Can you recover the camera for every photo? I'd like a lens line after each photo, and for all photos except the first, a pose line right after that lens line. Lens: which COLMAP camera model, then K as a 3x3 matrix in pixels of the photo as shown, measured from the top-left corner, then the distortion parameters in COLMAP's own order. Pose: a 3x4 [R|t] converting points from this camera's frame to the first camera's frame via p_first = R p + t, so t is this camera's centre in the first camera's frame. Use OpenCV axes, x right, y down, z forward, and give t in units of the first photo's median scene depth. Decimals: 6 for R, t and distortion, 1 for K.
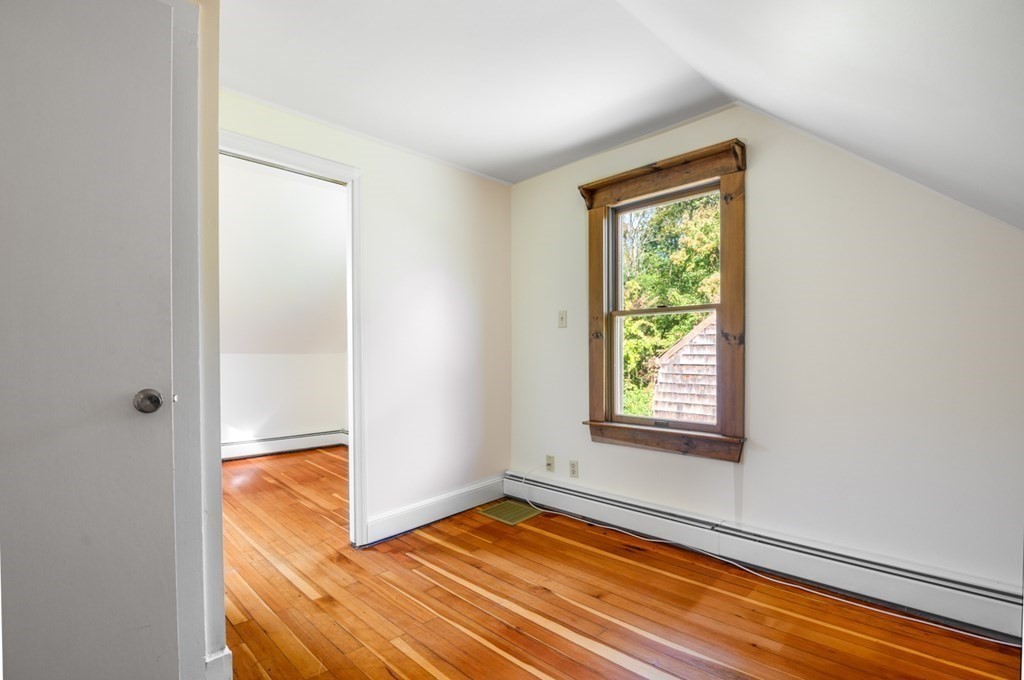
lens RADIAL K [[508.0, 0, 505.0], [0, 508.0, 338.9], [0, 0, 1]] dist [-0.011012, -0.001574]
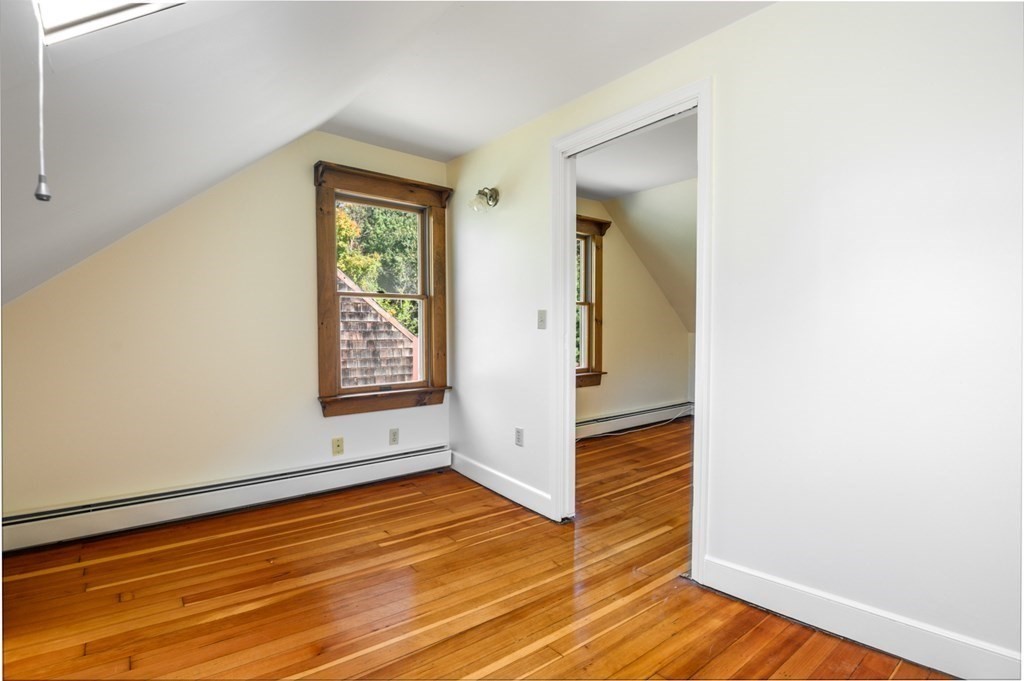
lens RADIAL K [[508.0, 0, 505.0], [0, 508.0, 339.4], [0, 0, 1]] dist [-0.011012, -0.001574]
pose [[0.063750, -0.039083, 0.997200, -1.491569], [-0.041267, 0.998275, 0.041764, -0.002903], [-0.997112, -0.043814, 0.062027, 1.213879]]
